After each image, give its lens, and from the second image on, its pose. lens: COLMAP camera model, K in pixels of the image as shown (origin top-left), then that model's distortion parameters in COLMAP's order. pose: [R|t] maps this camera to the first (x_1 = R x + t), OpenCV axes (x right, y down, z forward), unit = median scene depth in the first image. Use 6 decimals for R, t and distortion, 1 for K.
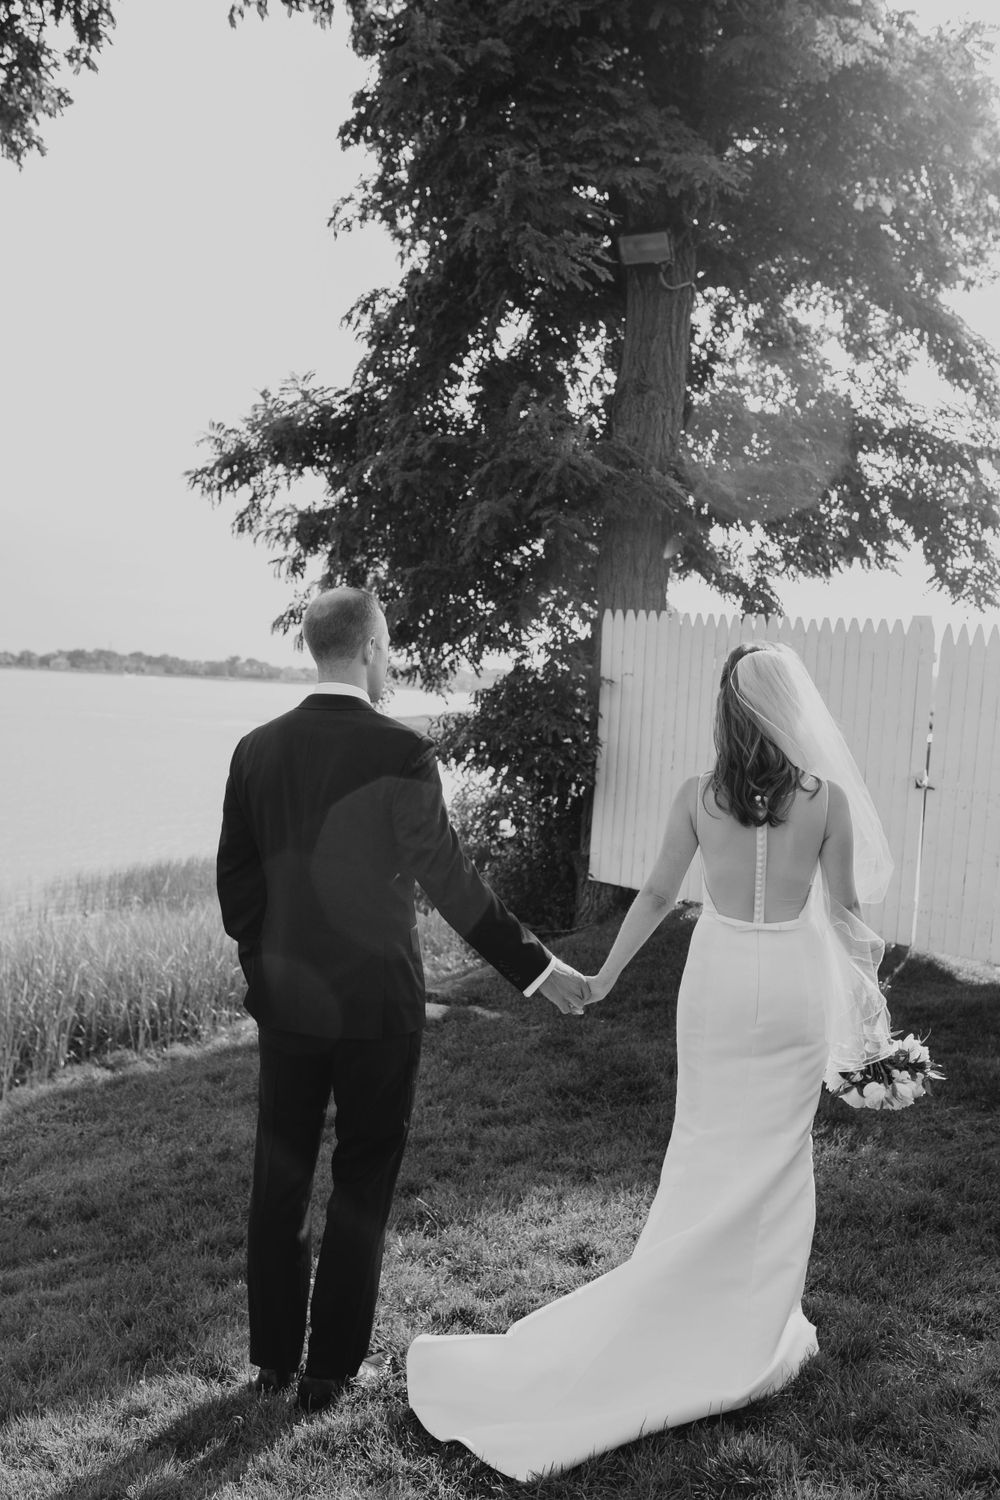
lens RADIAL K [[1422.1, 0, 500.0], [0, 1422.1, 750.0], [0, 0, 1]] dist [-0.115518, -0.003945]
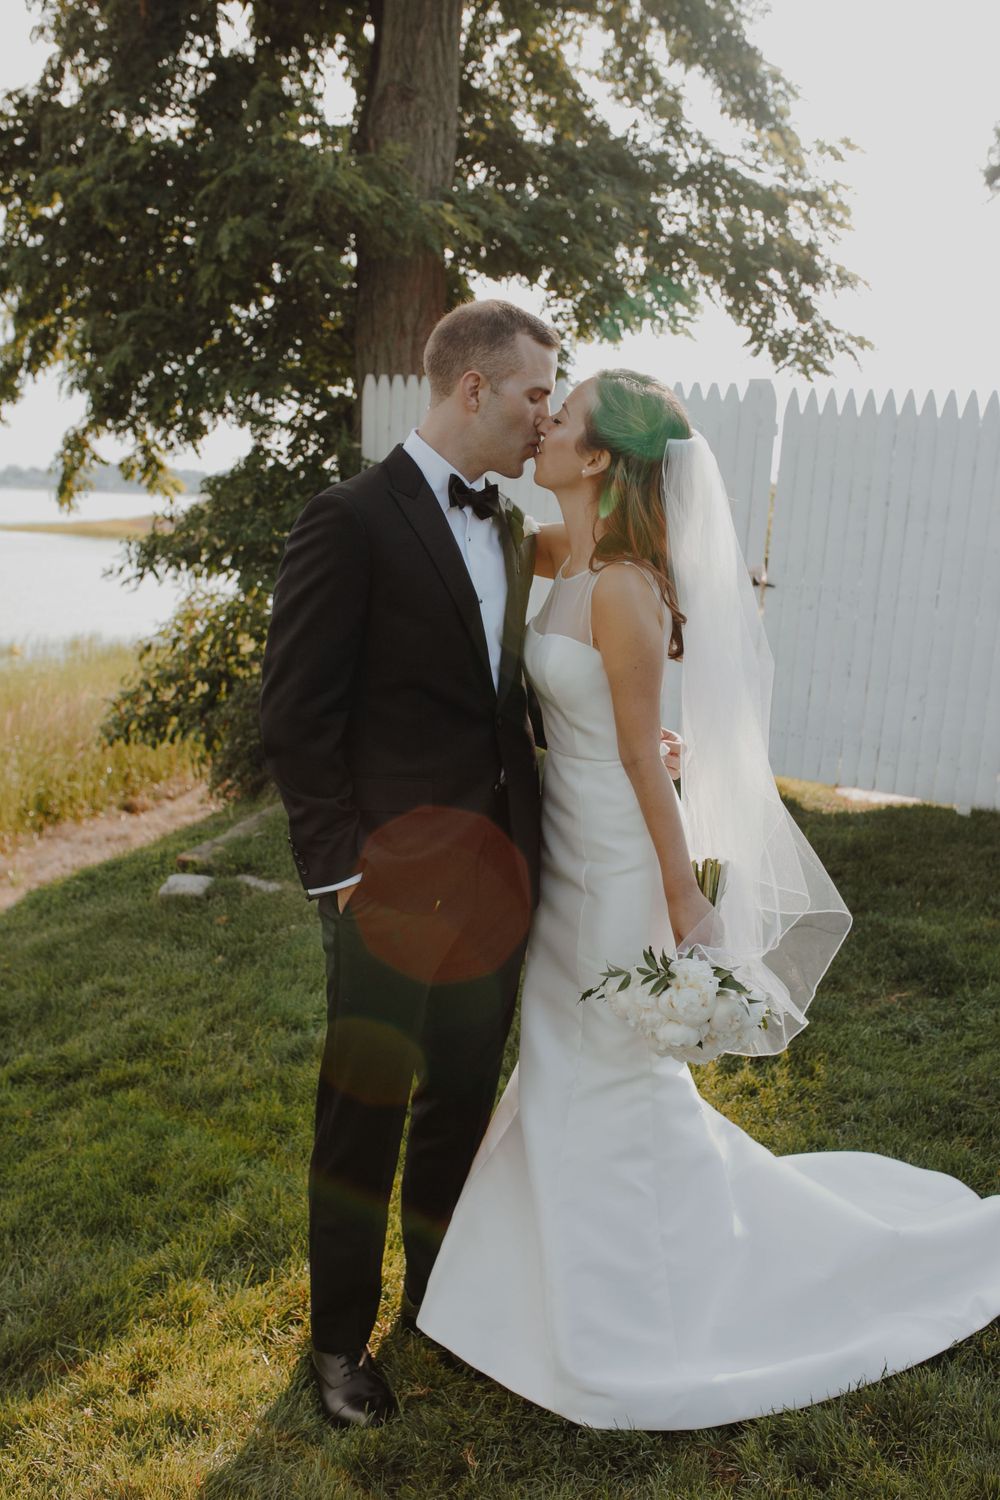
lens RADIAL K [[1349.1, 0, 500.8], [0, 1349.1, 757.9], [0, 0, 1]] dist [-0.104594, 0.125350]
pose [[0.973220, -0.048039, 0.224802, -0.040785], [0.013806, 0.988370, 0.151440, 0.004762], [-0.229462, -0.144280, 0.962564, 0.238327]]
